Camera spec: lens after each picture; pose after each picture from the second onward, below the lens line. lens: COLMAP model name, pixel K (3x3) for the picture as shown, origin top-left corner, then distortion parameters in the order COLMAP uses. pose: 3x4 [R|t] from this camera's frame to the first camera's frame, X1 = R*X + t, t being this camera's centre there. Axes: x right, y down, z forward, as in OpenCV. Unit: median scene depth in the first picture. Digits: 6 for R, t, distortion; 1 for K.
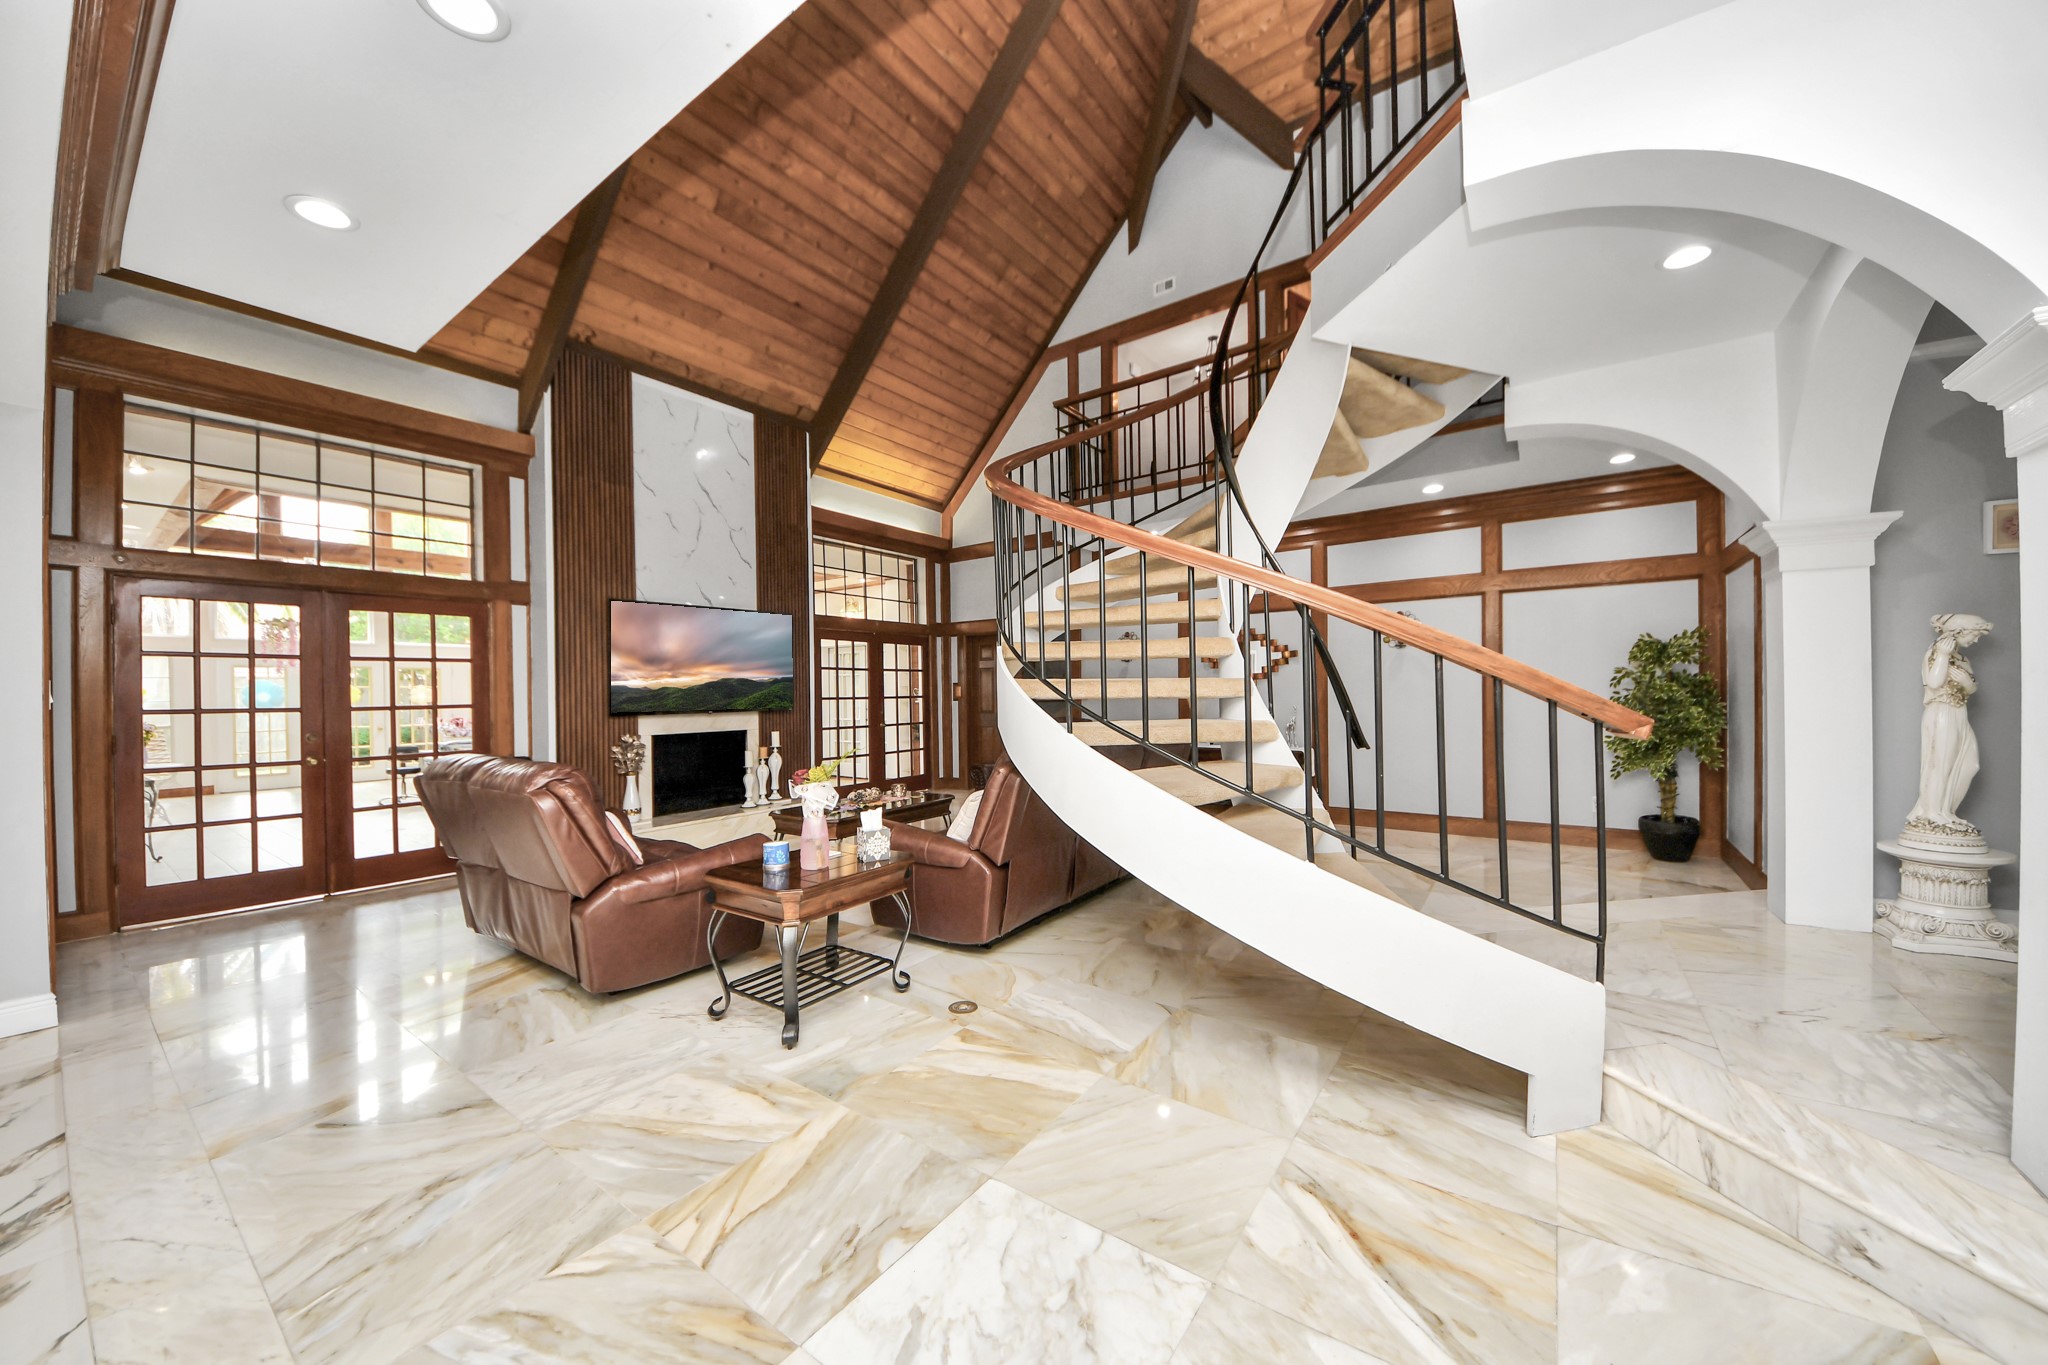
lens RADIAL K [[732.1, 0, 1017.0], [0, 732.1, 685.4], [0, 0, 1]] dist [-0.000492, 0.000070]
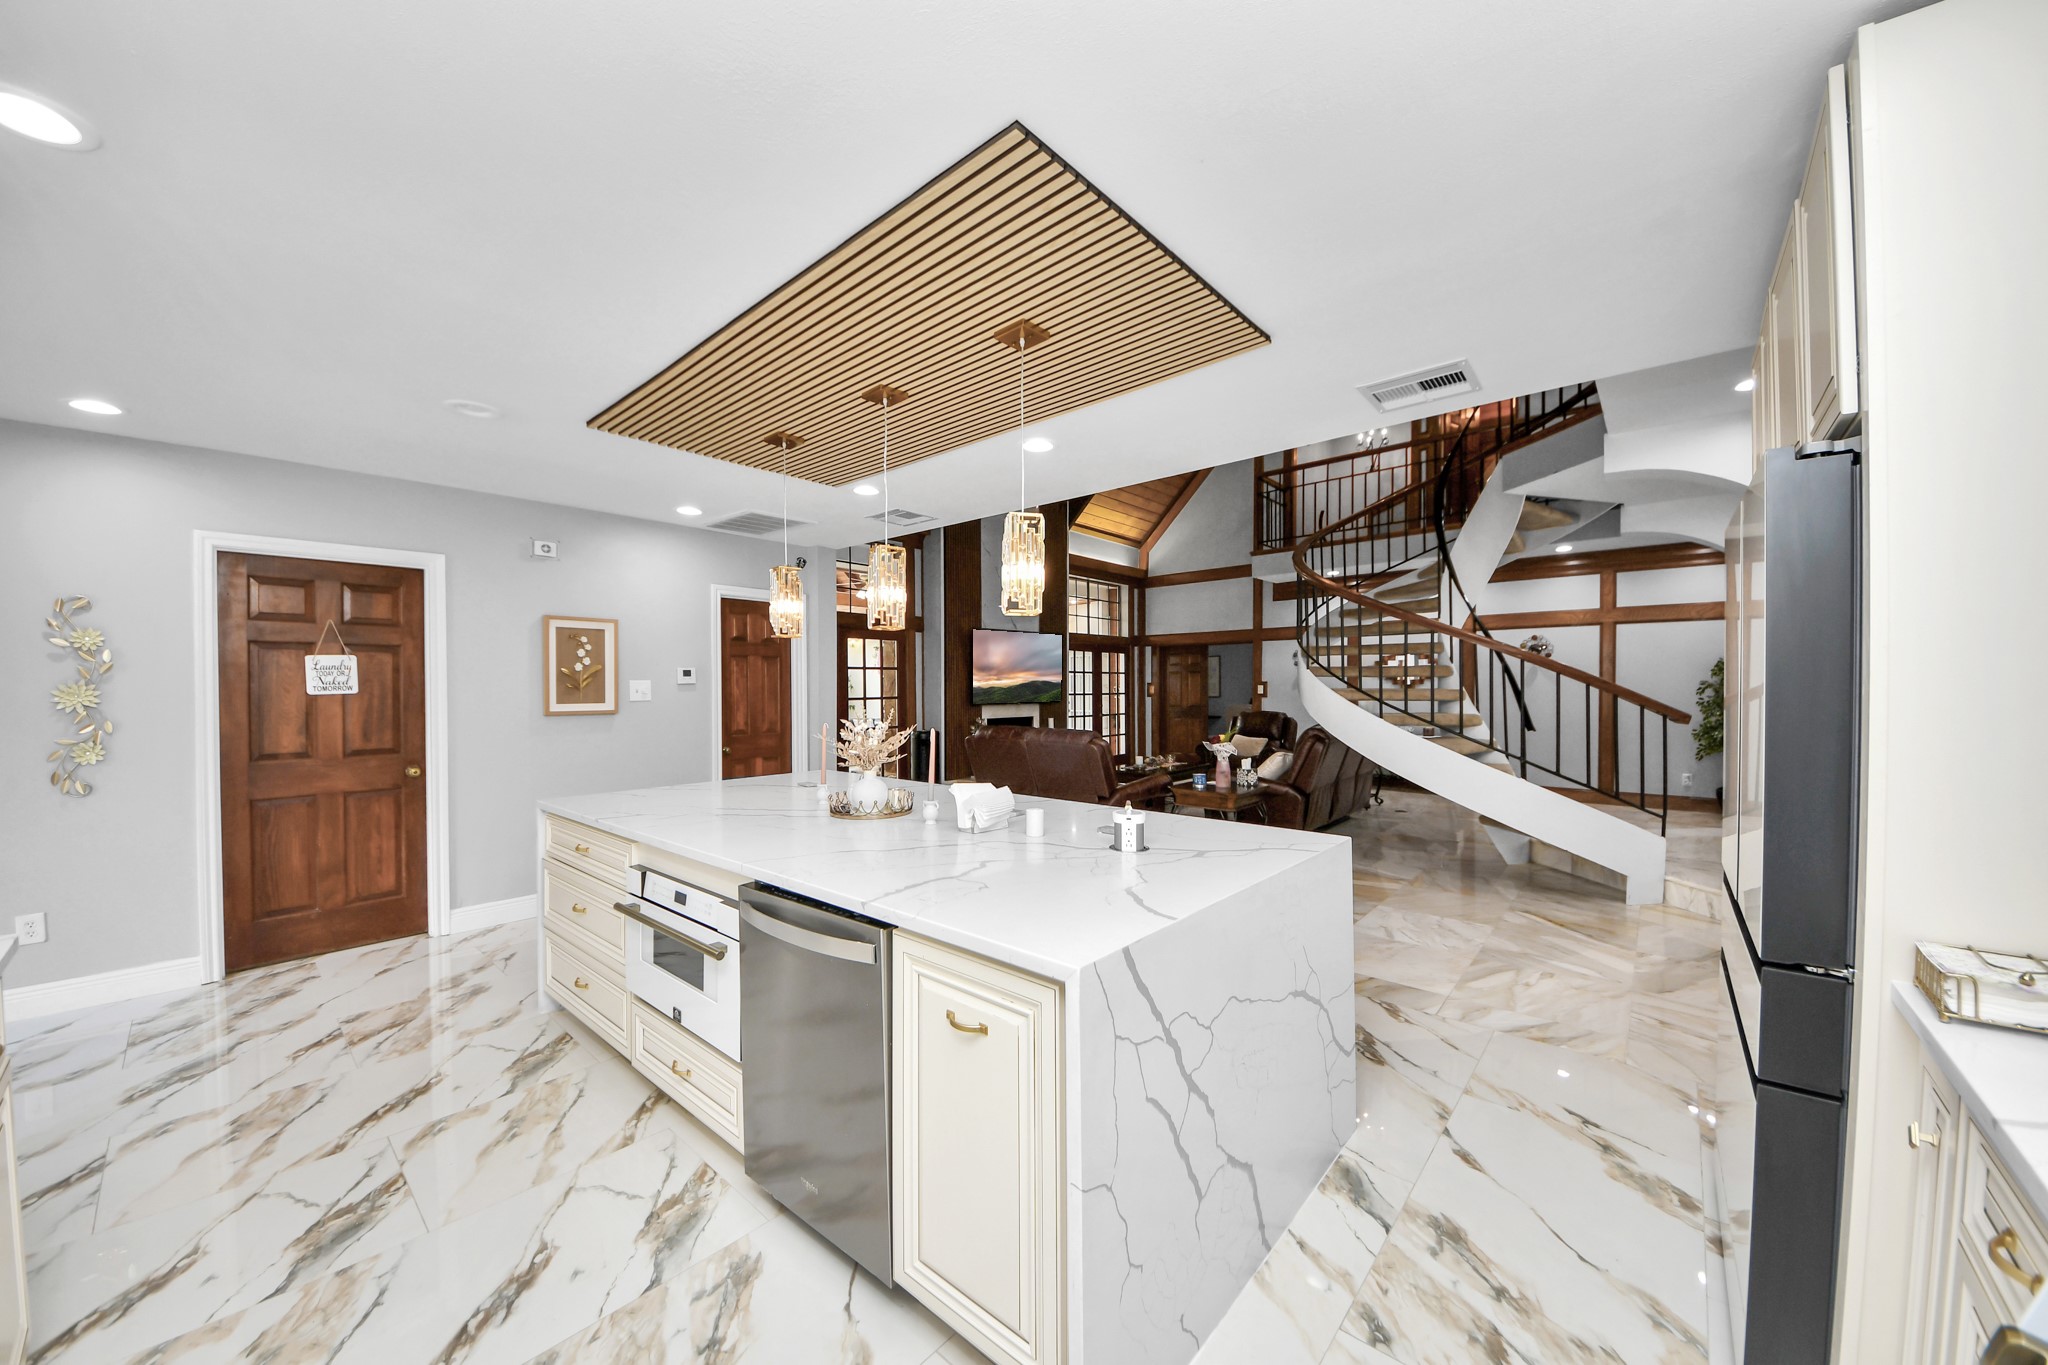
lens RADIAL K [[735.1, 0, 1001.8], [0, 735.1, 688.9], [0, 0, 1]] dist [-0.001520, -0.000199]
pose [[0.994333, 0.008801, -0.105944, -0.261672], [-0.007088, 0.999838, 0.016531, -0.015216], [0.106072, -0.015687, 0.994235, -0.384325]]
